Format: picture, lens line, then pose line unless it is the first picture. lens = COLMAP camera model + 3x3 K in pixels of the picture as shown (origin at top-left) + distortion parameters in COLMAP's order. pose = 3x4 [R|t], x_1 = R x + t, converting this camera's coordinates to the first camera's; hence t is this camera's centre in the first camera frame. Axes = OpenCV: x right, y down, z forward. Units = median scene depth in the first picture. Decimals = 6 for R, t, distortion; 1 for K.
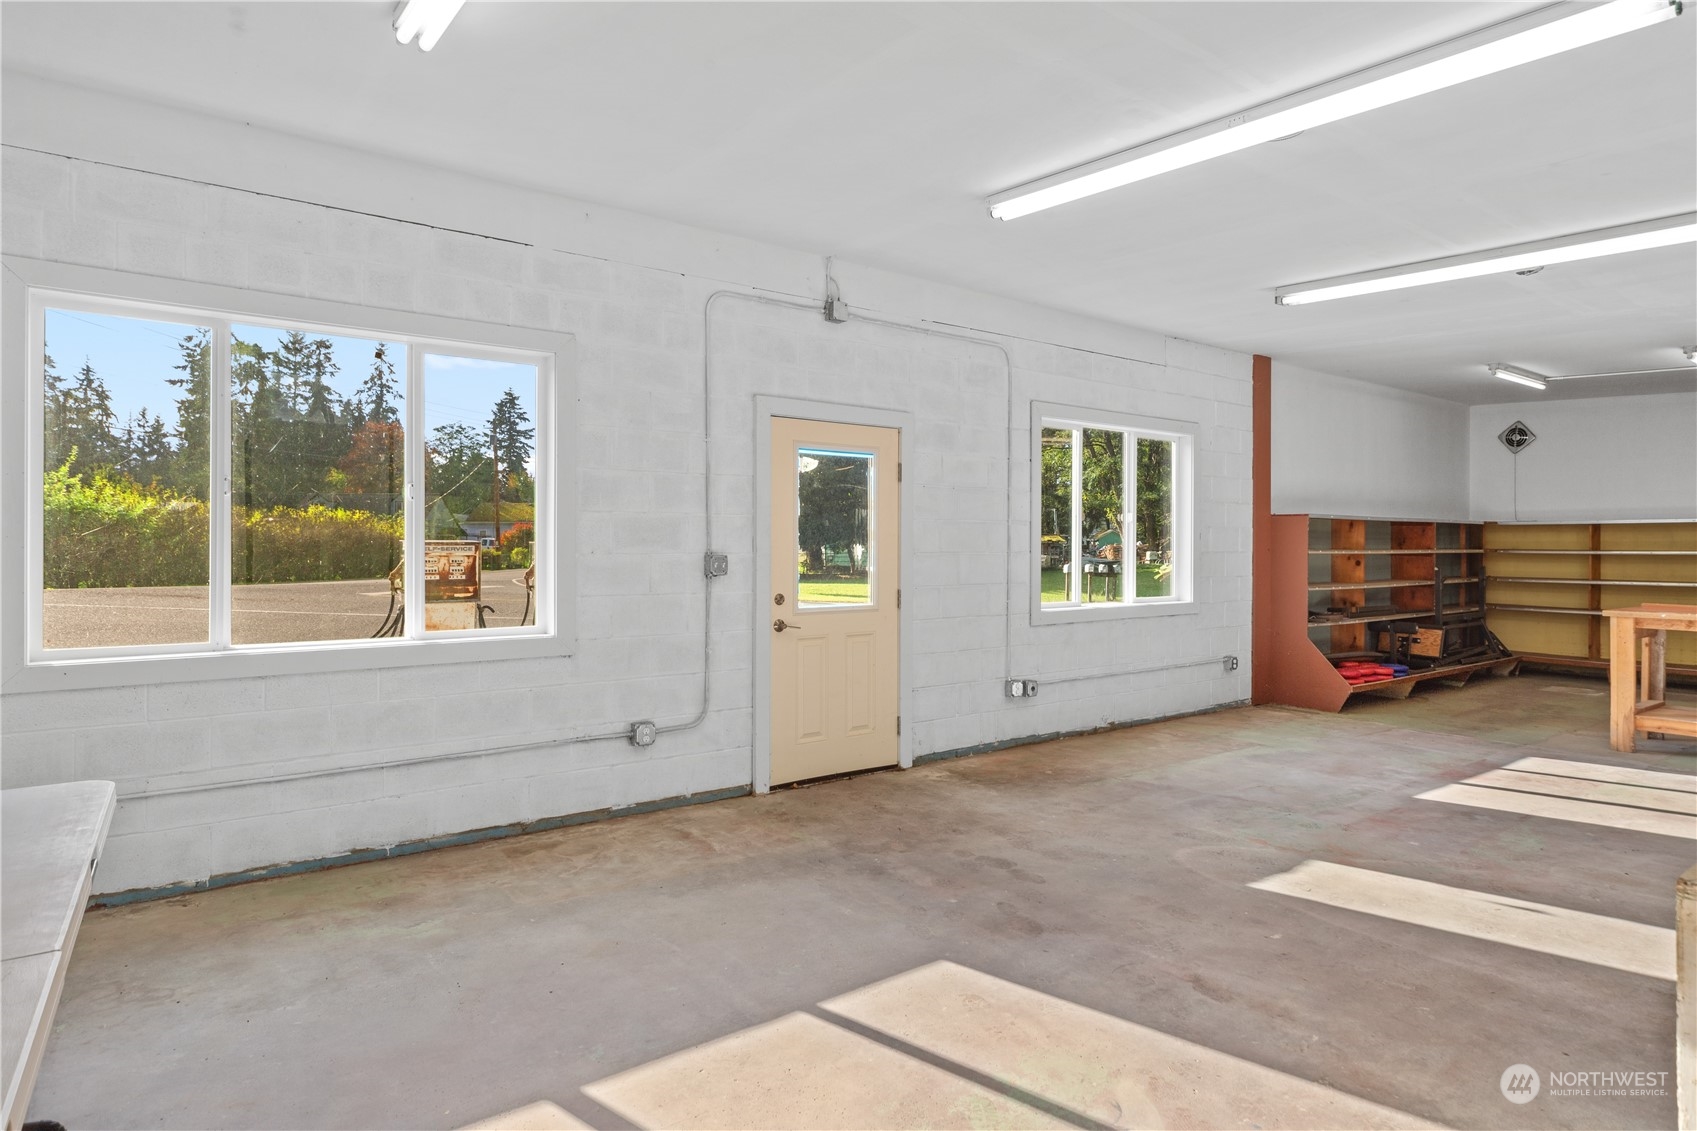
lens RADIAL K [[940.4, 0, 848.5], [0, 940.4, 565.5], [0, 0, 1]] dist [0.001345, -0.000098]
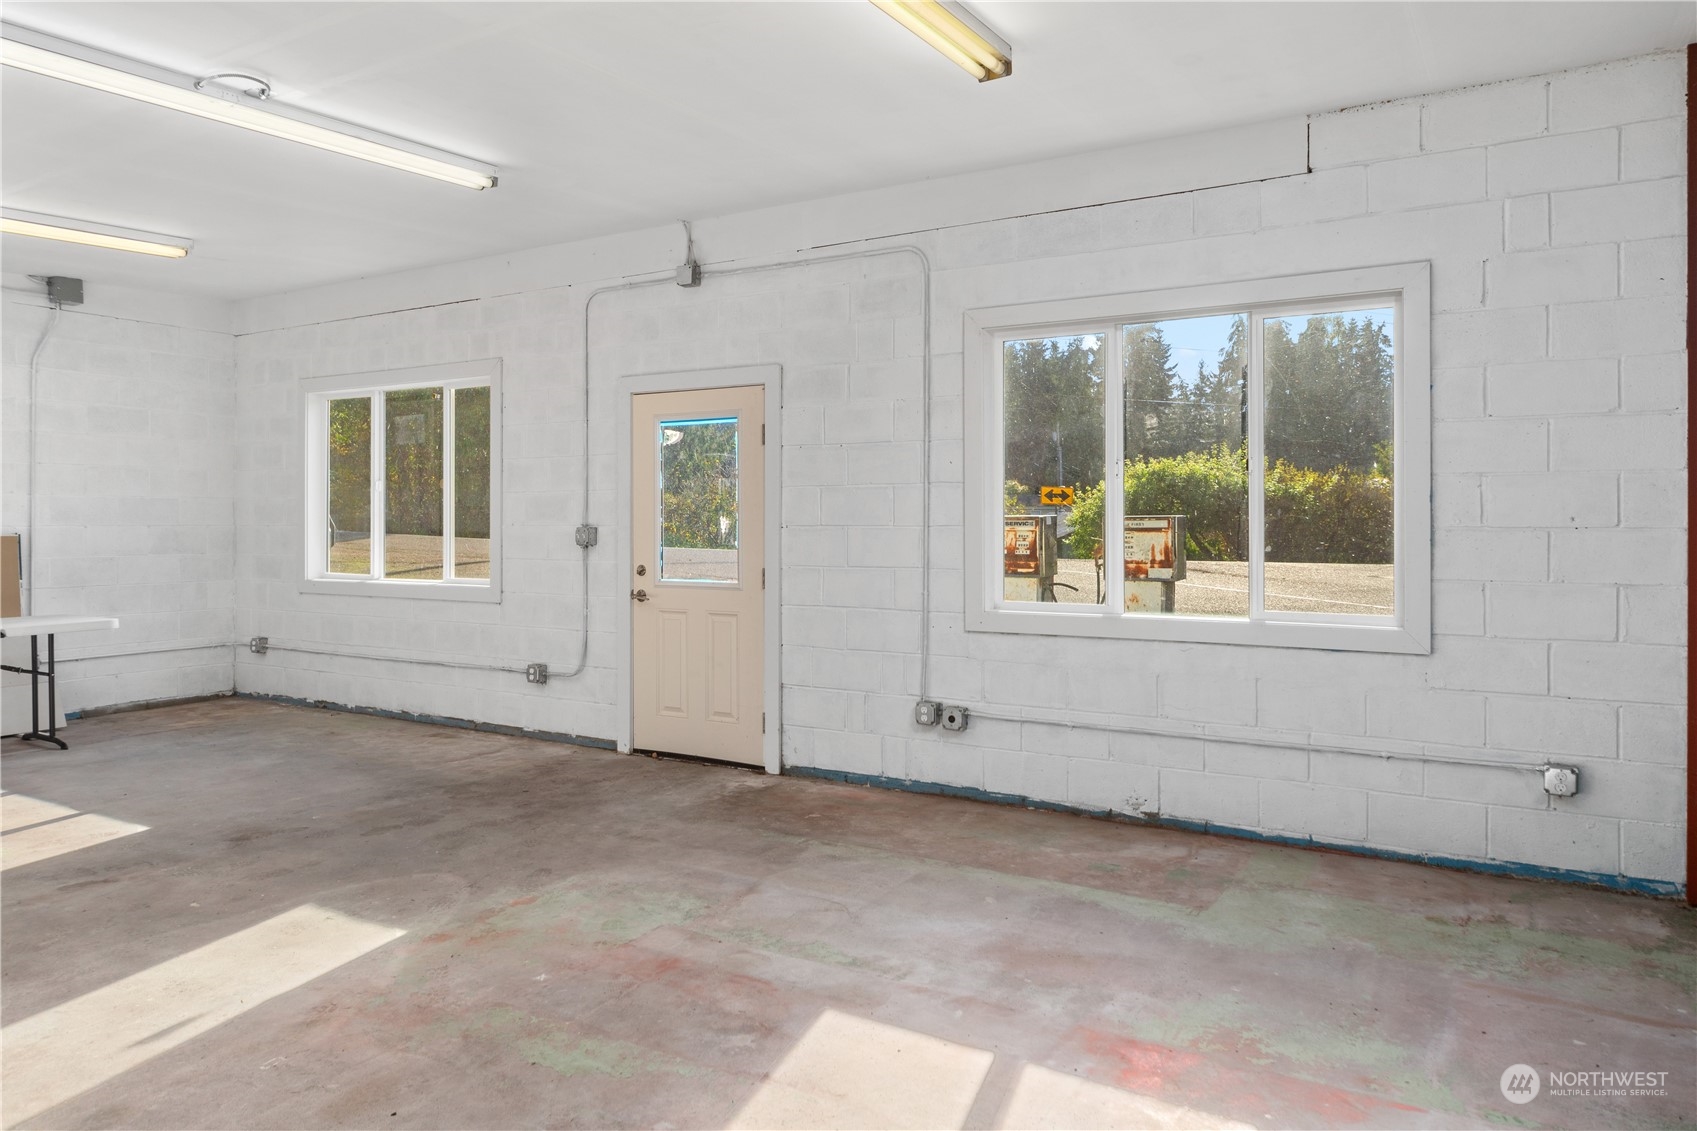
lens RADIAL K [[1092.6, 0, 850.5], [0, 1092.6, 544.0], [0, 0, 1]] dist [-0.001553, -0.001127]
pose [[0.389434, 0.015519, -0.920924, 1.094958], [-0.016895, 0.999810, 0.009704, -0.008483], [0.920899, 0.011780, 0.389622, 0.724095]]
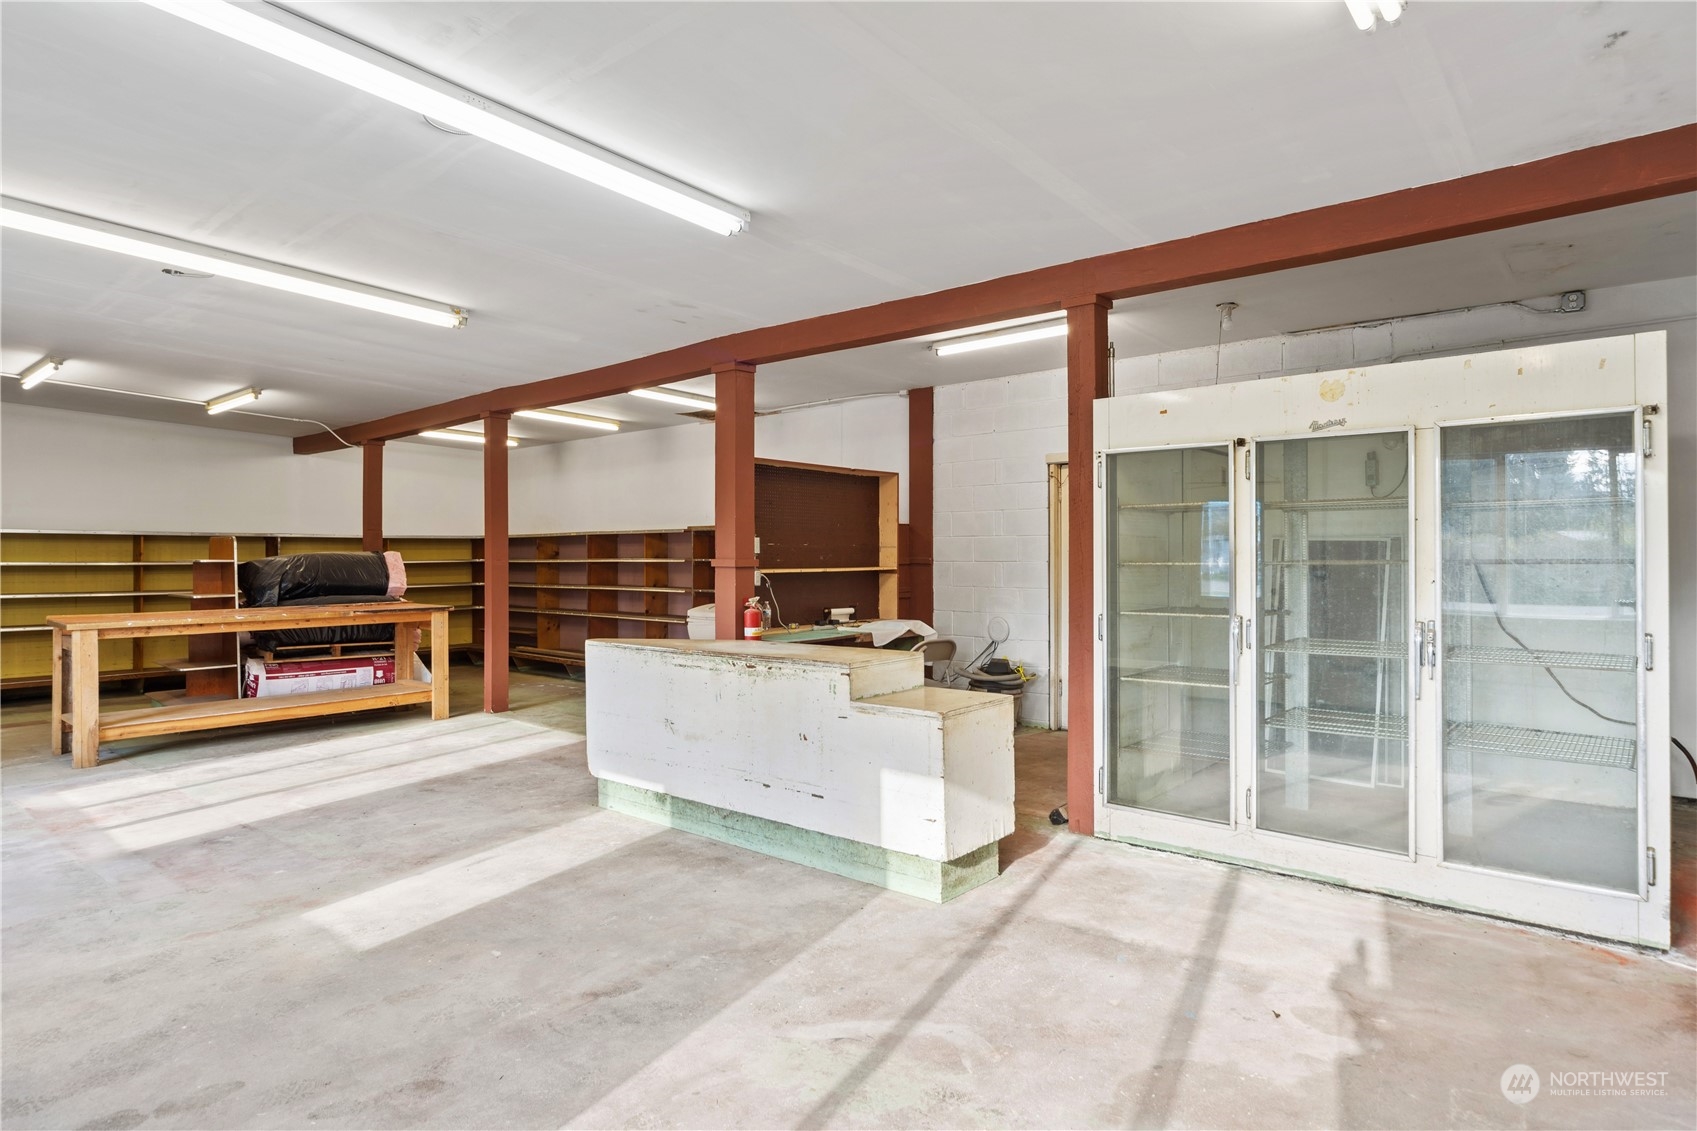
lens RADIAL K [[940.4, 0, 848.5], [0, 940.4, 565.5], [0, 0, 1]] dist [0.001345, -0.000098]
pose [[-0.220212, -0.005641, 0.975436, -0.358214], [0.016457, 0.999819, 0.009497, -0.009364], [-0.975313, 0.018144, -0.220080, 0.518830]]
